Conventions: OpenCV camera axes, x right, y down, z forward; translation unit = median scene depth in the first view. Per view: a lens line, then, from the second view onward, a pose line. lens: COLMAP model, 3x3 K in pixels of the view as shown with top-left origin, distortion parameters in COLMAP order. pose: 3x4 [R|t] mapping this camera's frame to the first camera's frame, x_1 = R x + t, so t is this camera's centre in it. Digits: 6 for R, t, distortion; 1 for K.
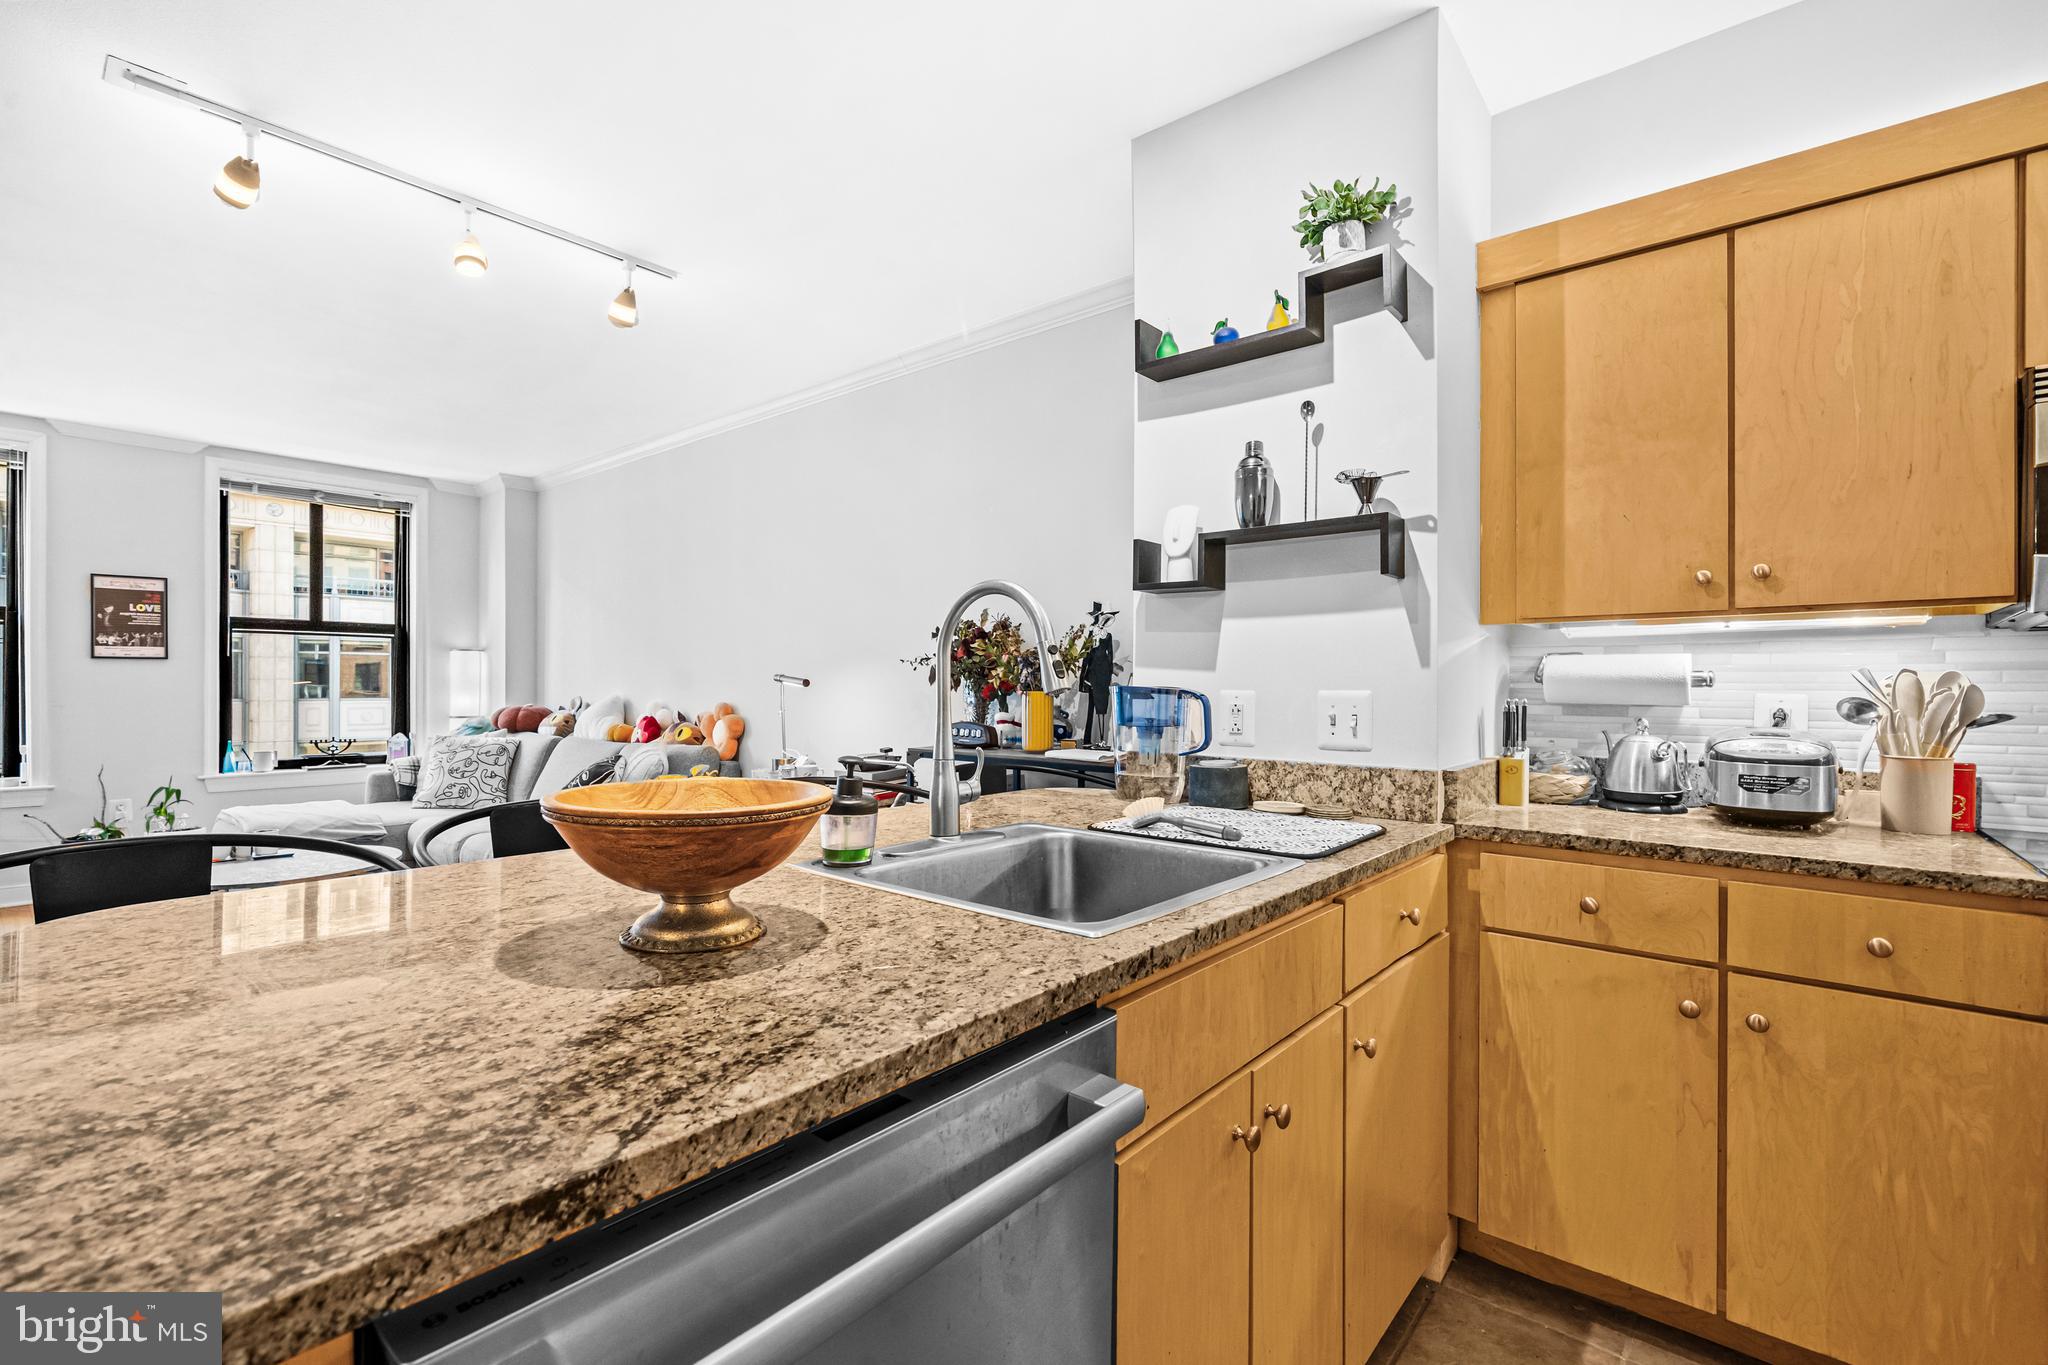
lens RADIAL K [[898.2, 0, 1023.0], [0, 898.2, 688.2], [0, 0, 1]] dist [-0.001875, -0.000280]
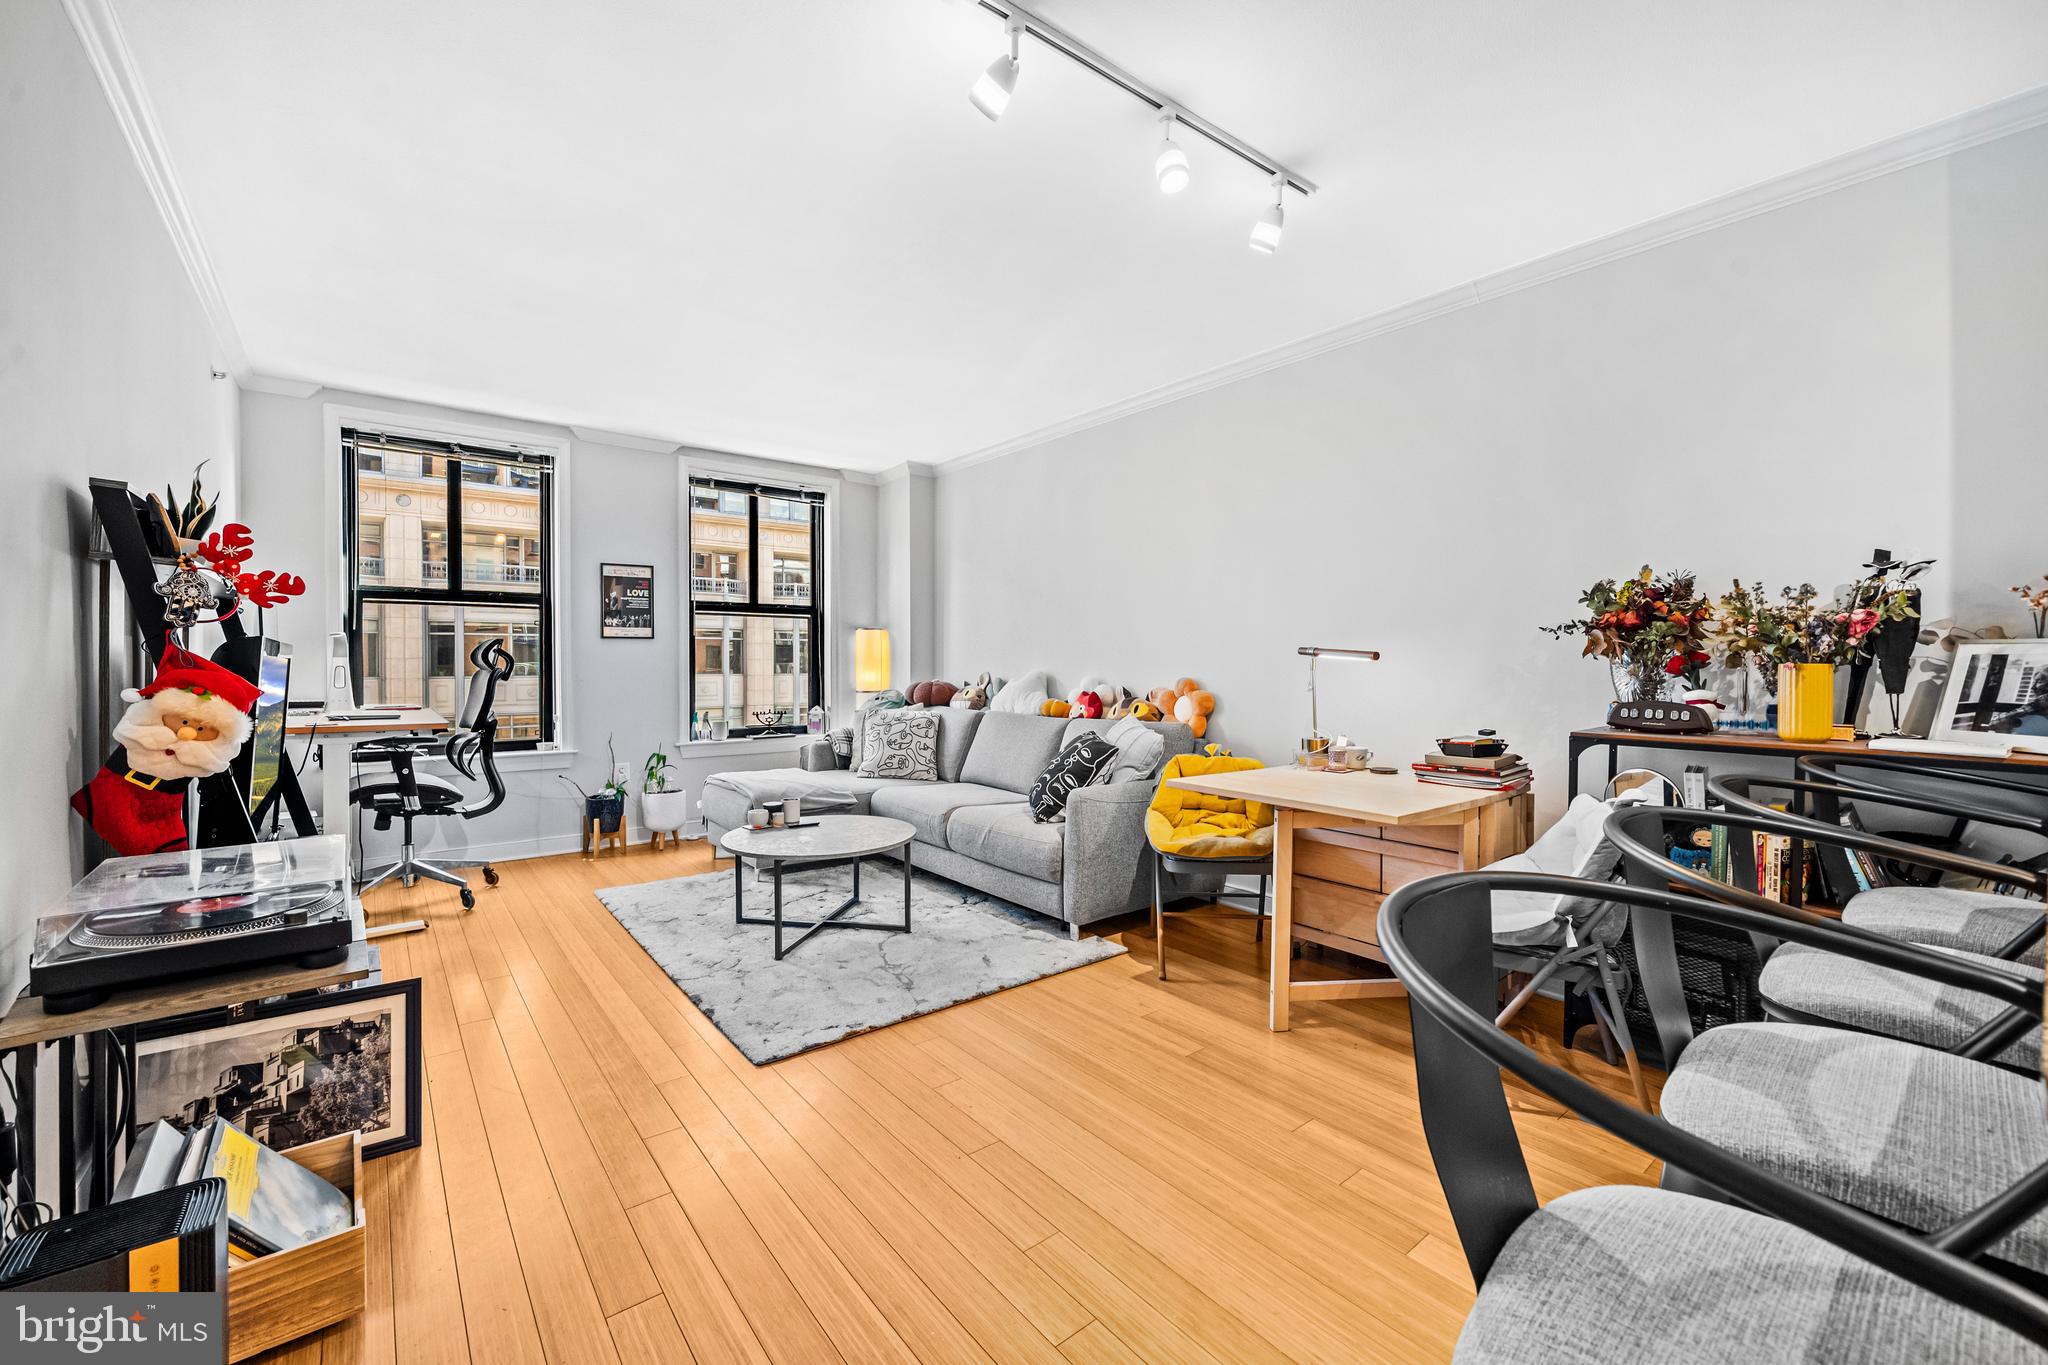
lens RADIAL K [[820.7, 0, 1017.3], [0, 820.7, 670.2], [0, 0, 1]] dist [-0.000466, -0.000279]
pose [[0.979368, -0.000563, -0.202085, -0.328702], [0.001684, 0.999984, 0.005379, 0.002422], [0.202079, -0.005608, 0.979353, 0.096773]]
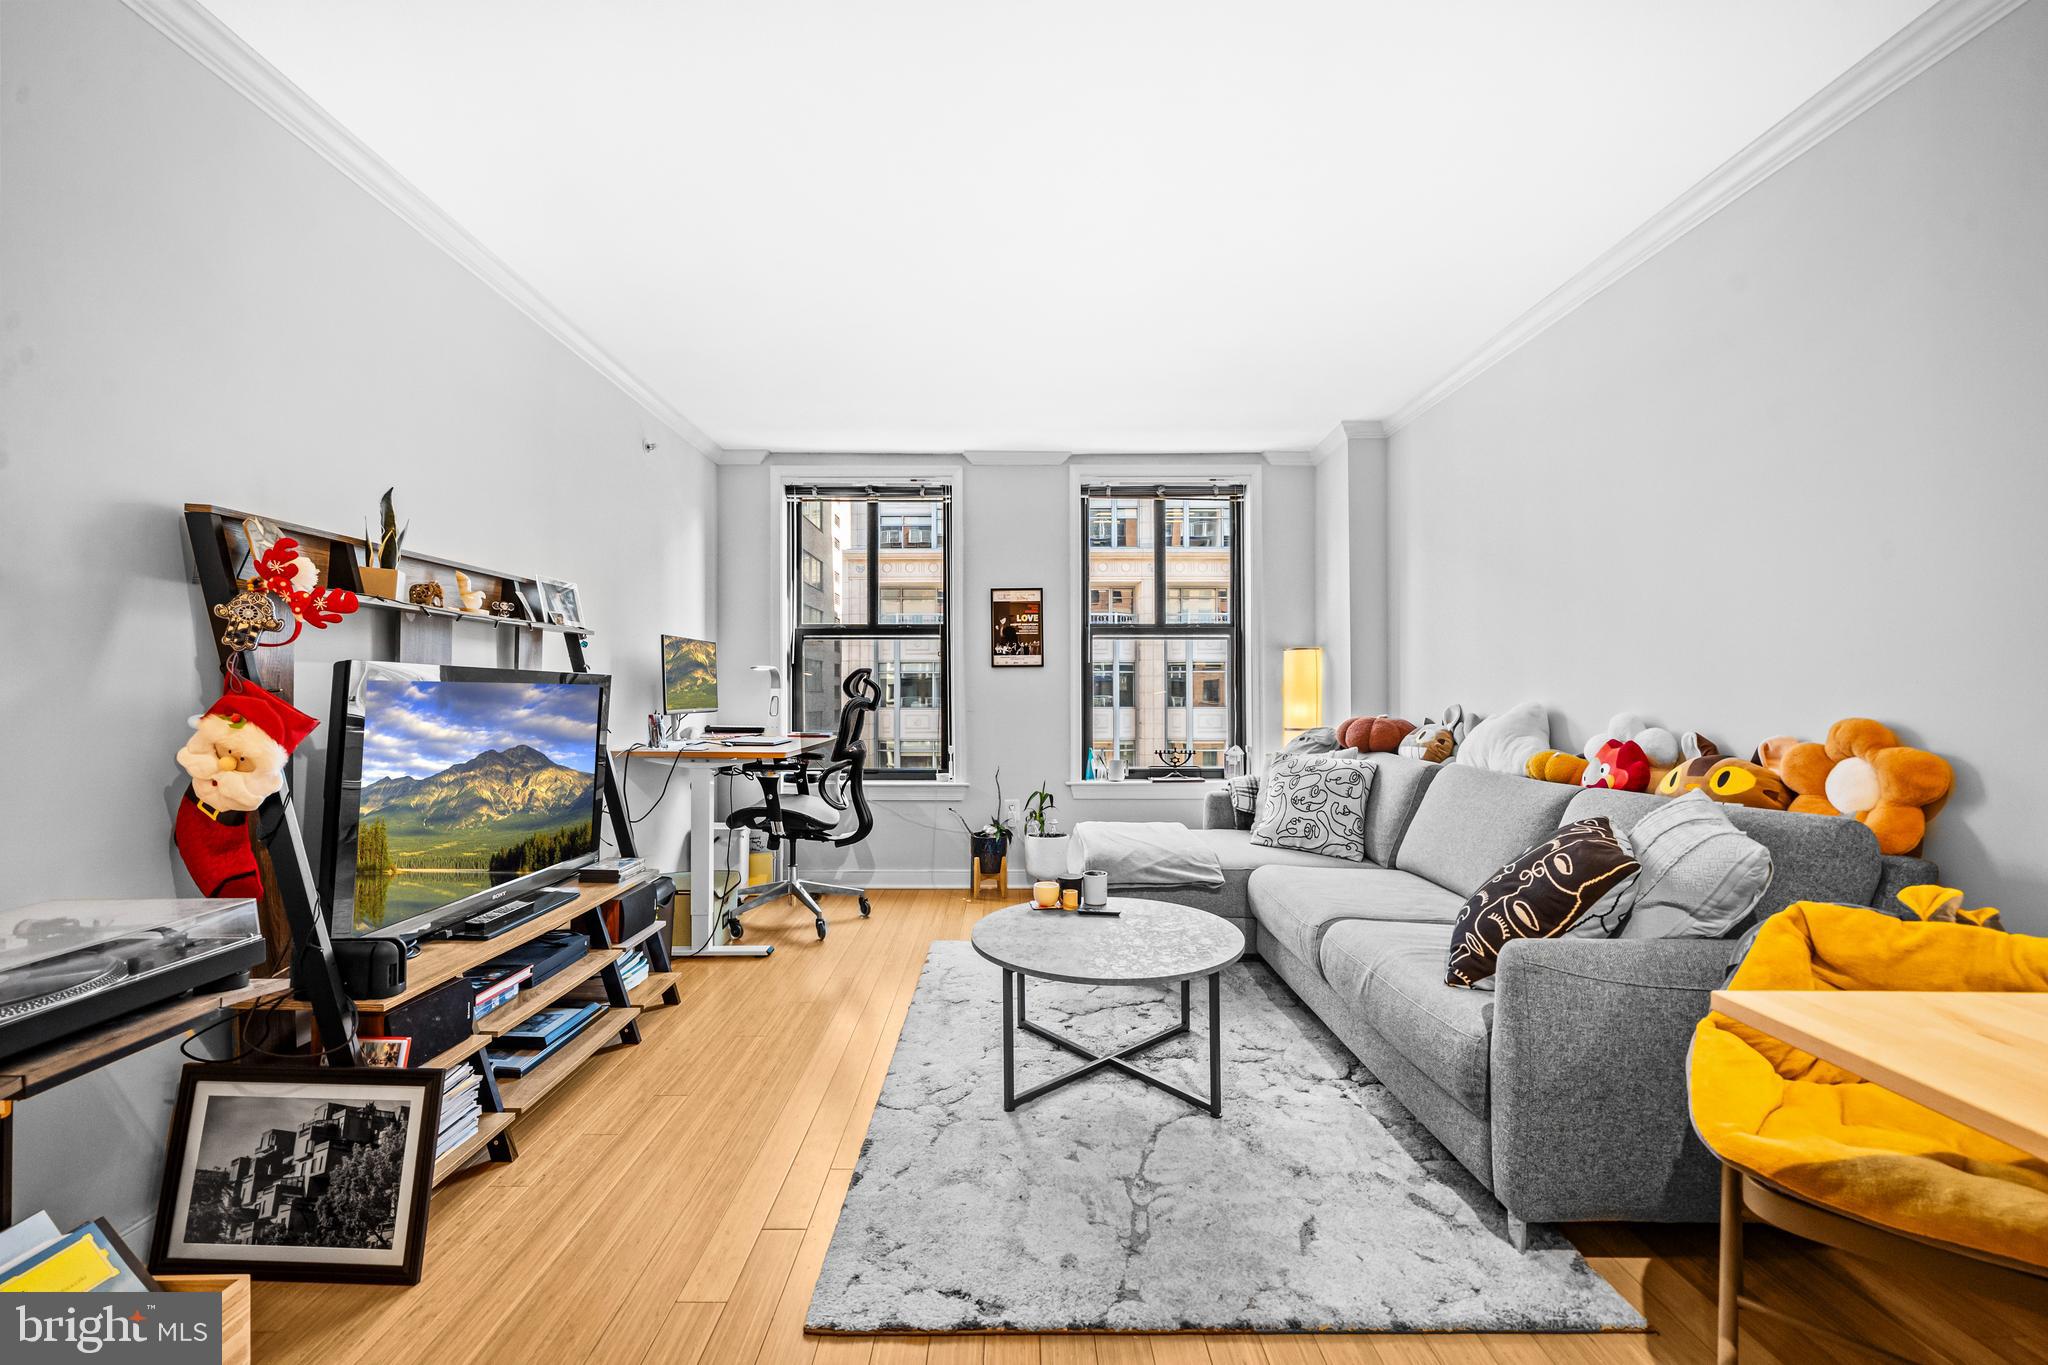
lens RADIAL K [[794.0, 0, 1016.7], [0, 794.0, 687.1], [0, 0, 1]] dist [-0.003236, -0.000081]
pose [[0.644421, -0.012758, -0.764564, -0.299260], [0.001365, 0.999878, -0.015535, 0.005608], [0.764670, 0.008968, 0.644360, 0.420752]]
